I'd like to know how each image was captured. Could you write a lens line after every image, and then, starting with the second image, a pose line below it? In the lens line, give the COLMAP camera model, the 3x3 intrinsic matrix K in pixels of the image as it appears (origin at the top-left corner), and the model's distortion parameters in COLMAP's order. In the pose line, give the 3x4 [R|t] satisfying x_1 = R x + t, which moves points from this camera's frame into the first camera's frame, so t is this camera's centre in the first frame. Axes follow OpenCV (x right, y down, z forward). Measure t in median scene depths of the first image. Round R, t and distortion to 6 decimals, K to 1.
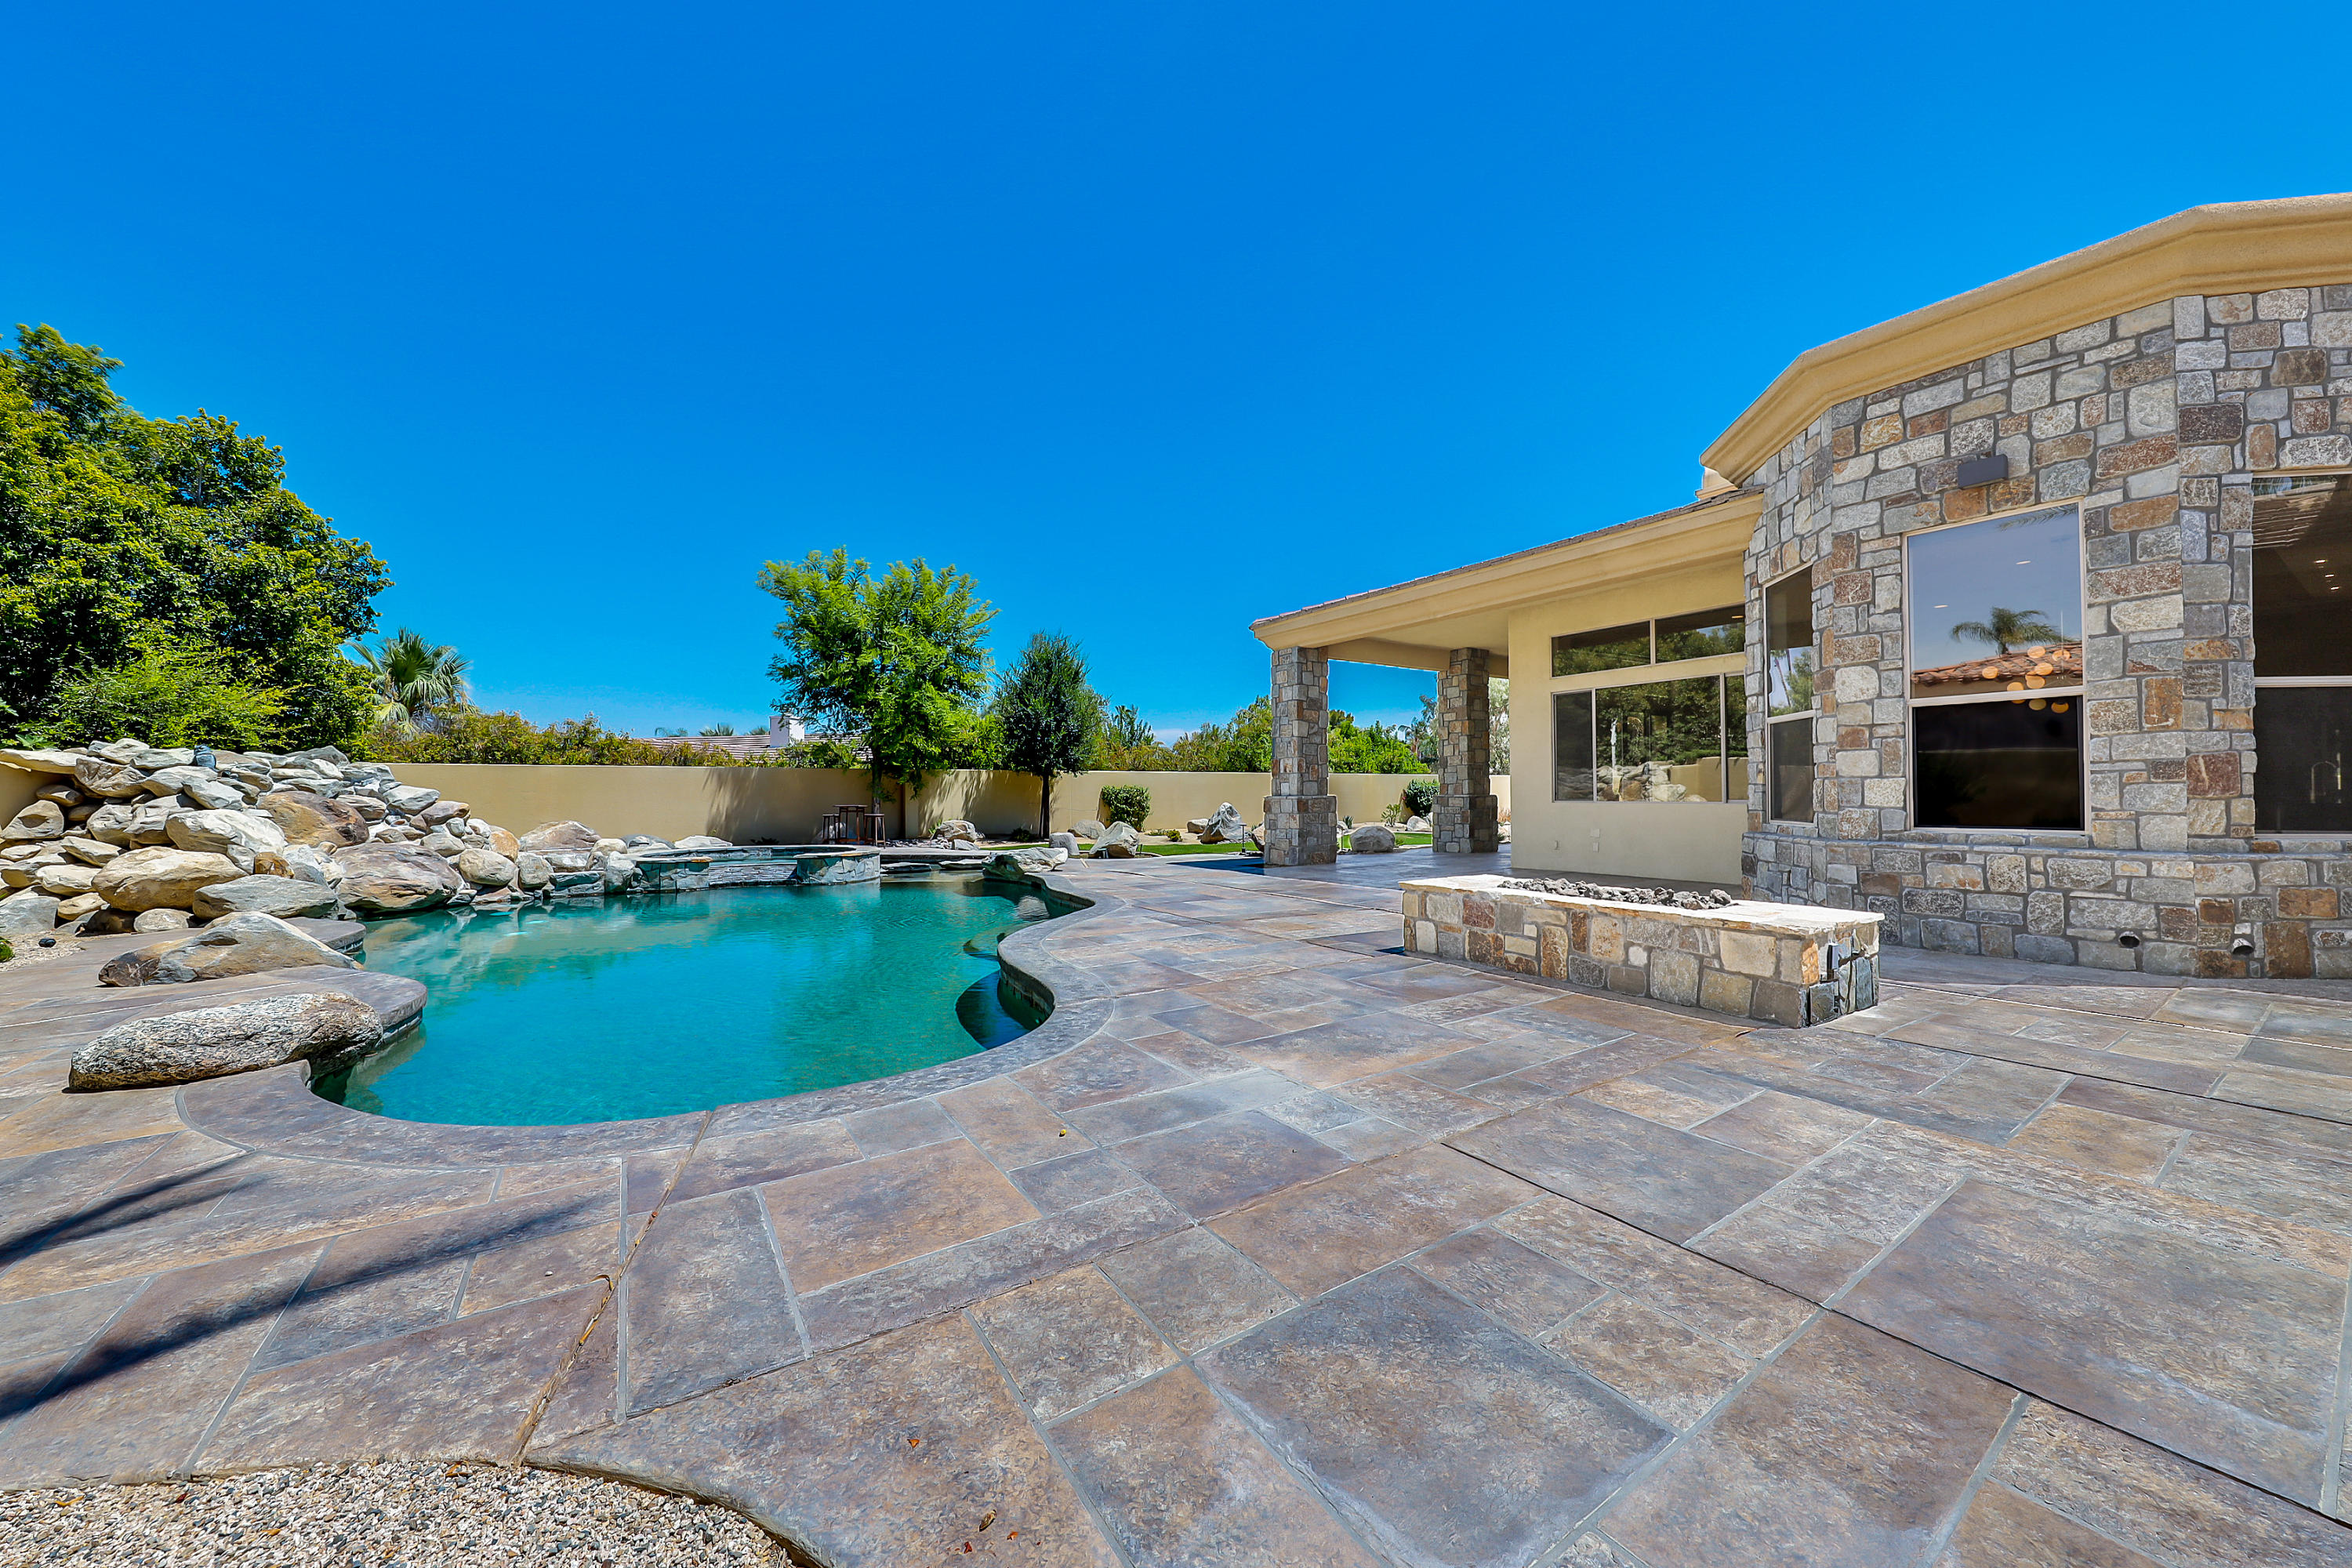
lens RADIAL K [[852.7, 0, 1161.2], [0, 852.7, 770.5], [0, 0, 1]] dist [0.000578, -0.000040]
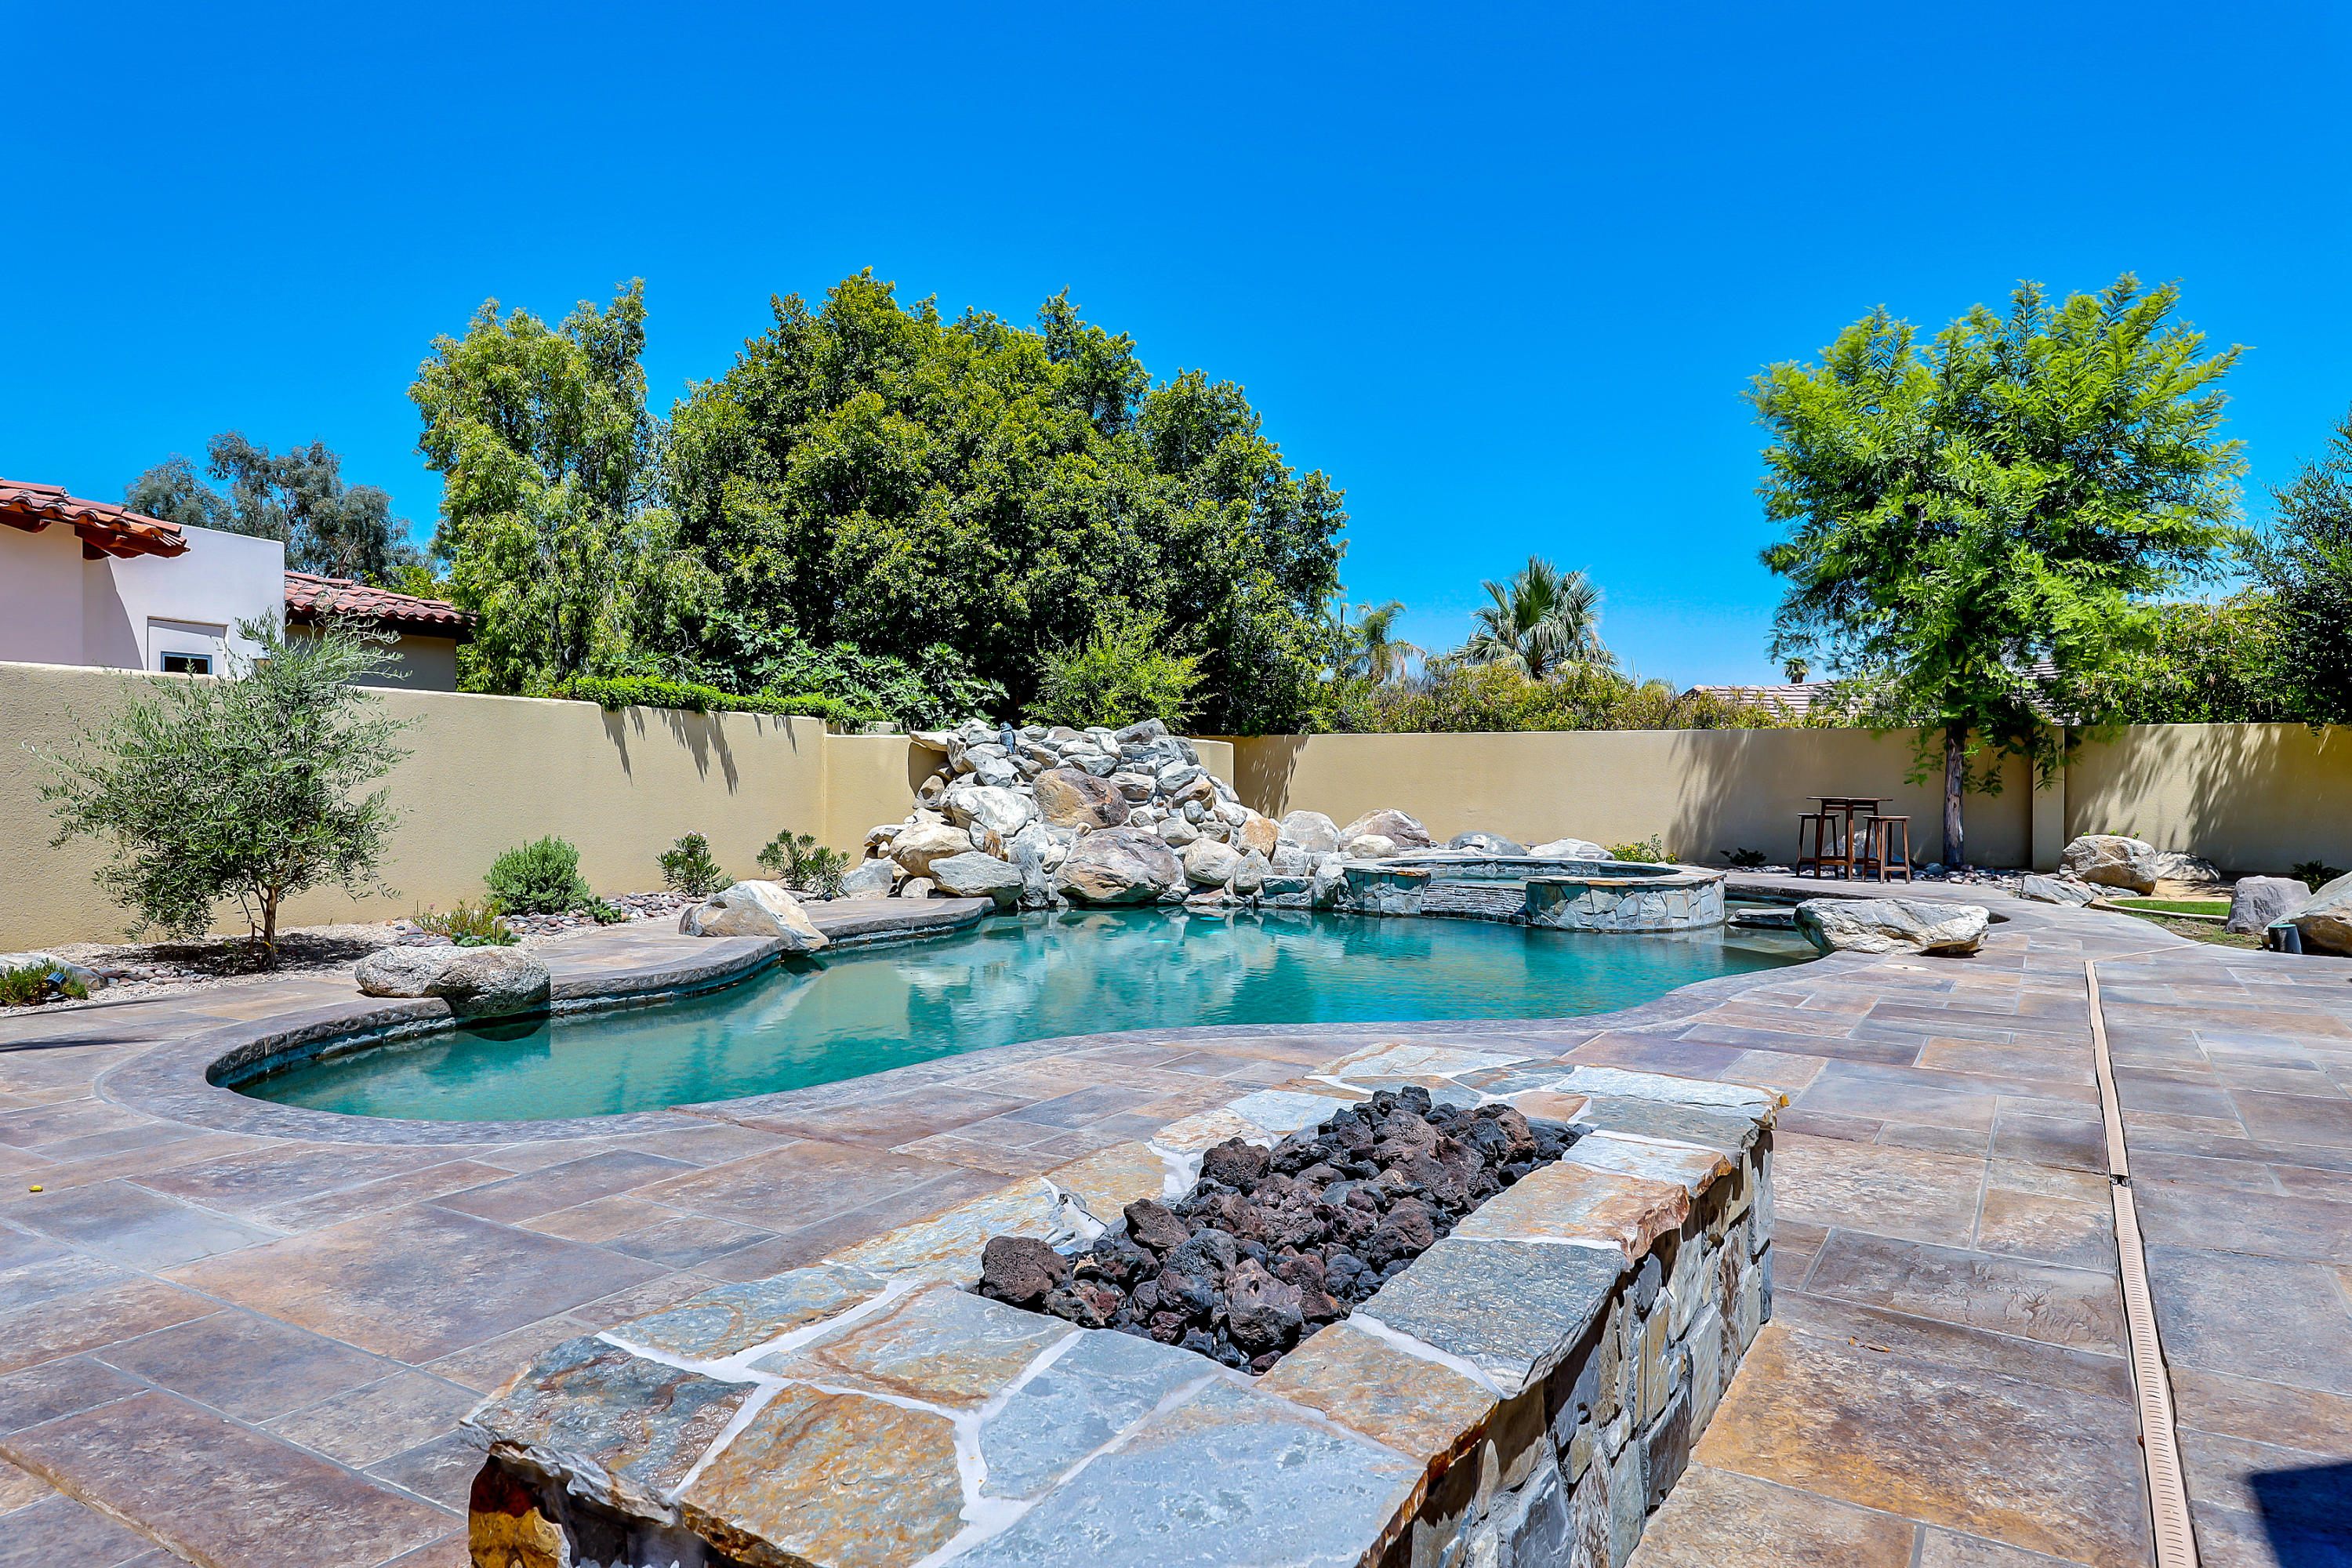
lens RADIAL K [[1428.8, 0, 1172.0], [0, 1428.8, 785.3], [0, 0, 1]] dist [0.023701, -0.001333]
pose [[0.434774, 0.015489, -0.900406, 0.401842], [0.017730, 0.999511, 0.025755, 0.003372], [0.900365, -0.027162, 0.434287, 0.344985]]
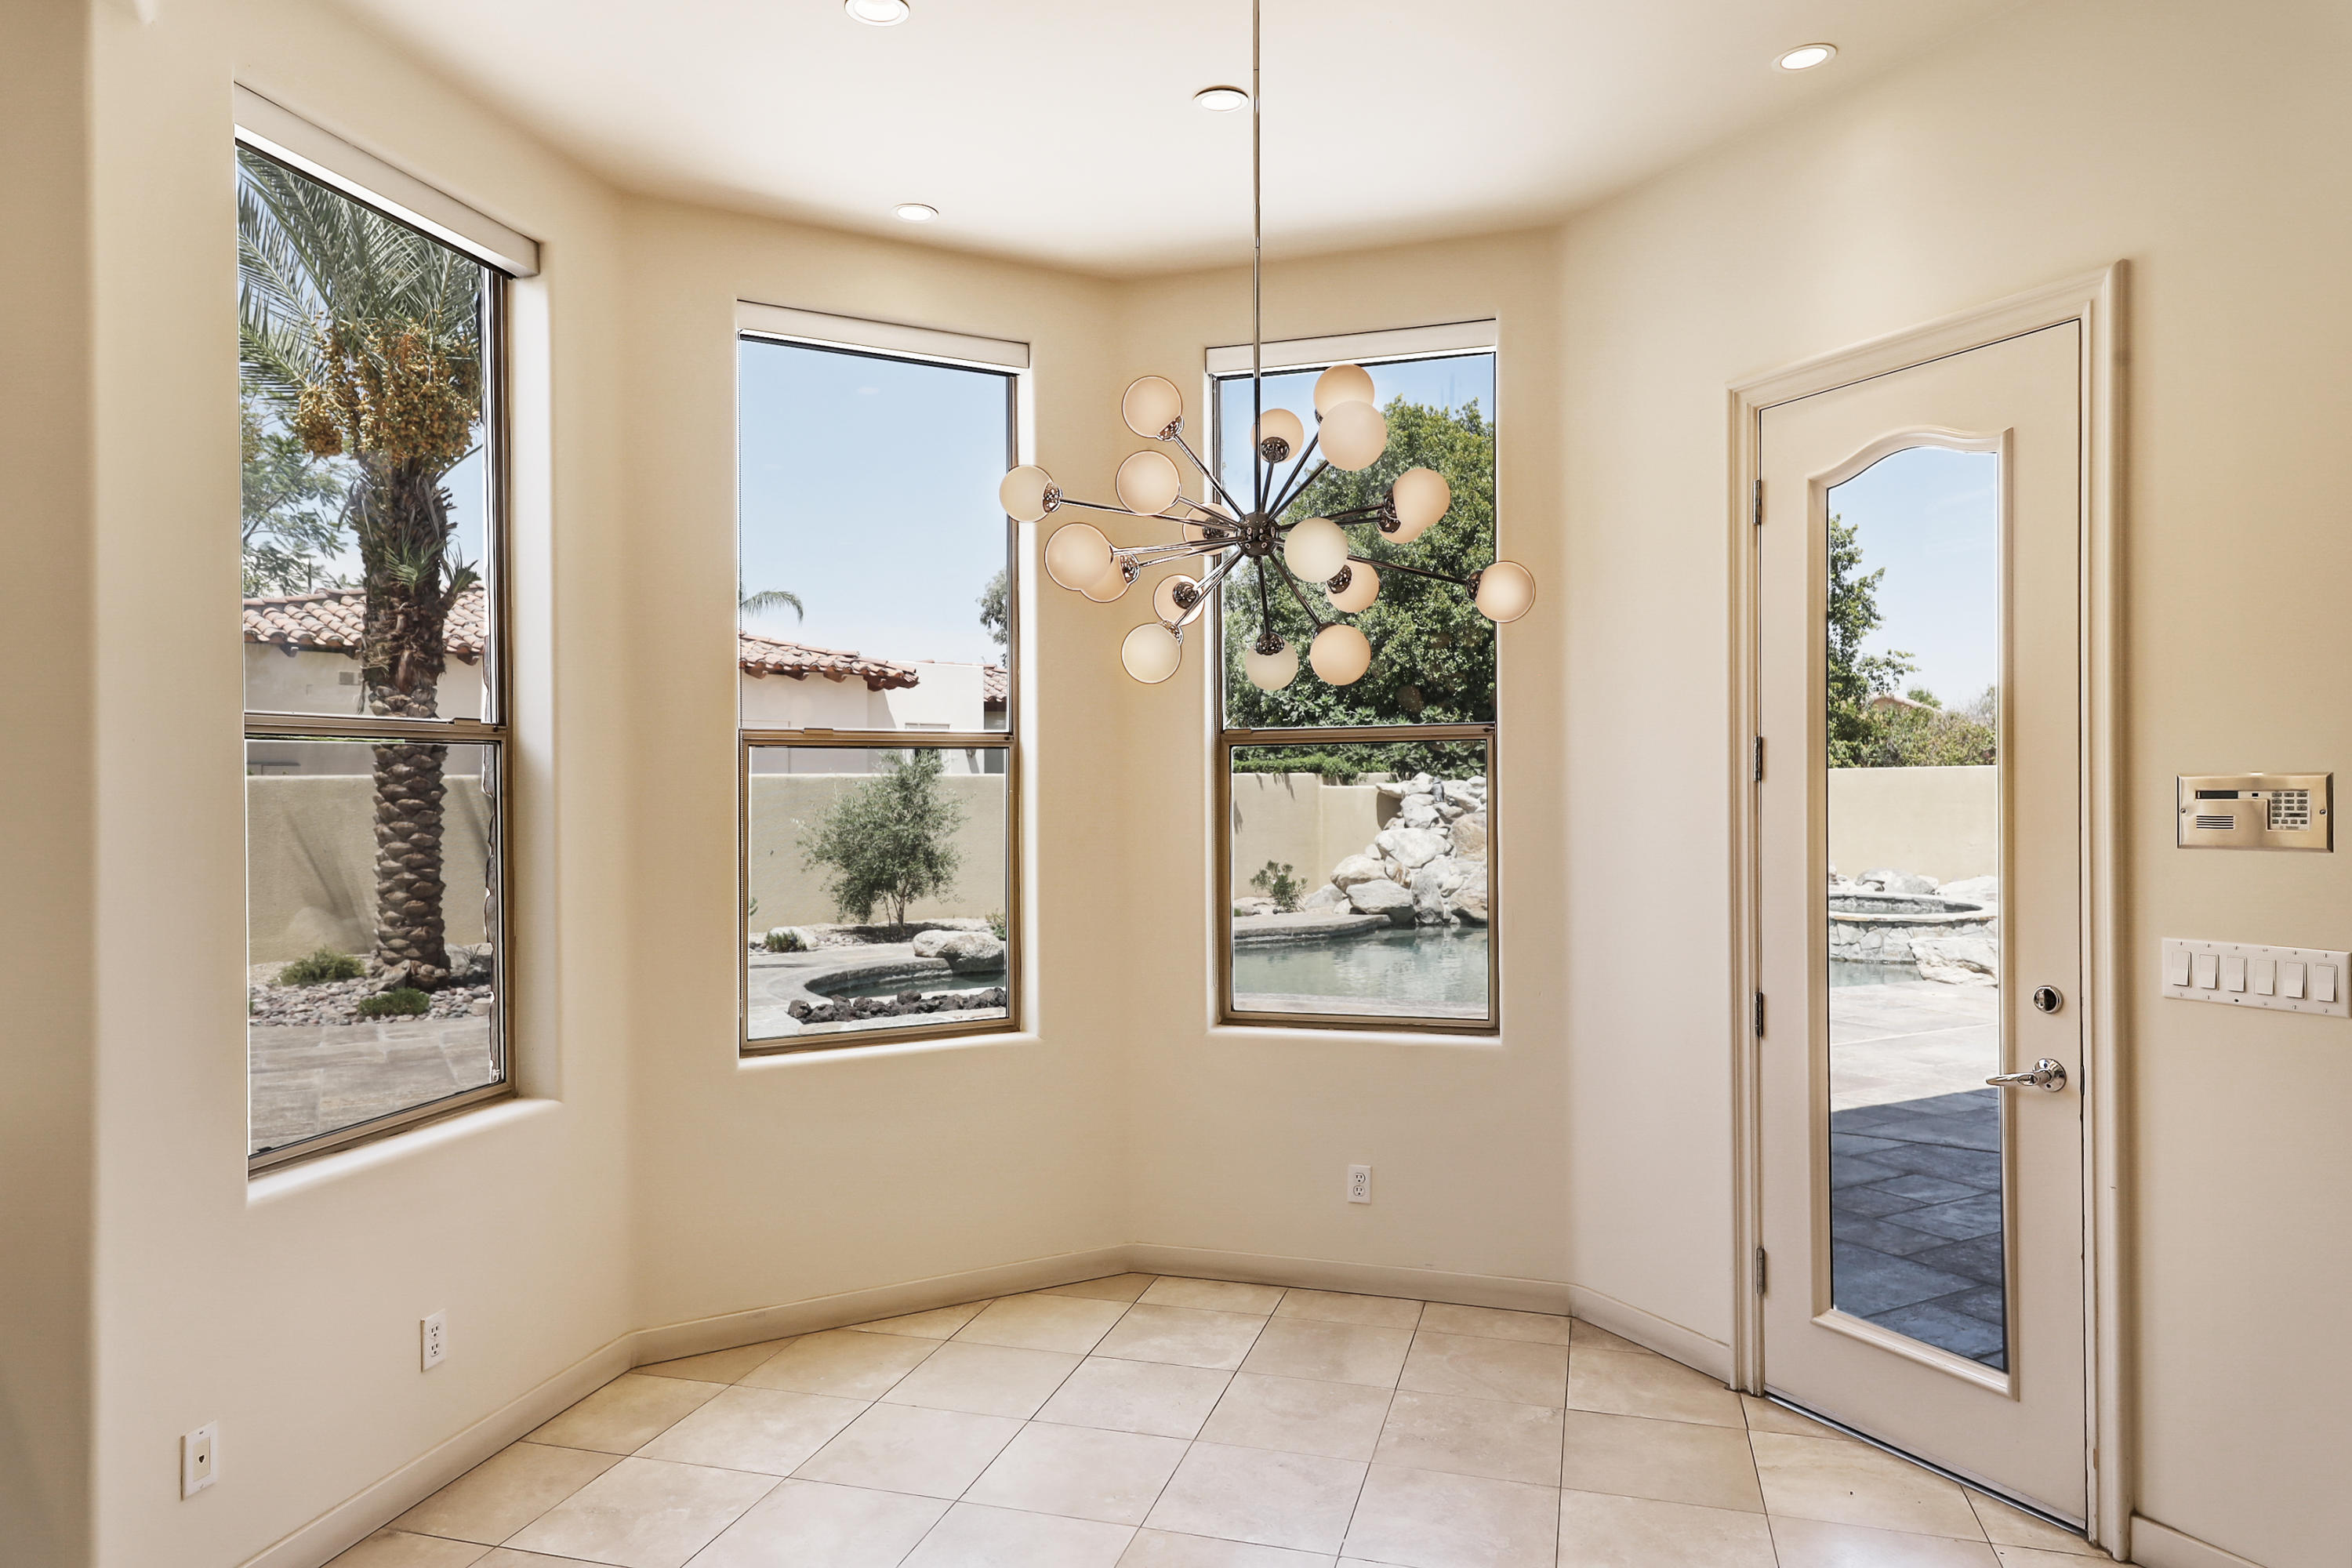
lens RADIAL K [[1428.8, 0, 1164.6], [0, 1428.8, 787.2], [0, 0, 1]] dist [0.023701, -0.001333]
pose [[-0.074690, 0.005336, -0.997193, 0.844746], [0.038727, 0.999247, 0.002447, -0.028344], [0.996455, -0.038436, -0.074840, 0.600244]]
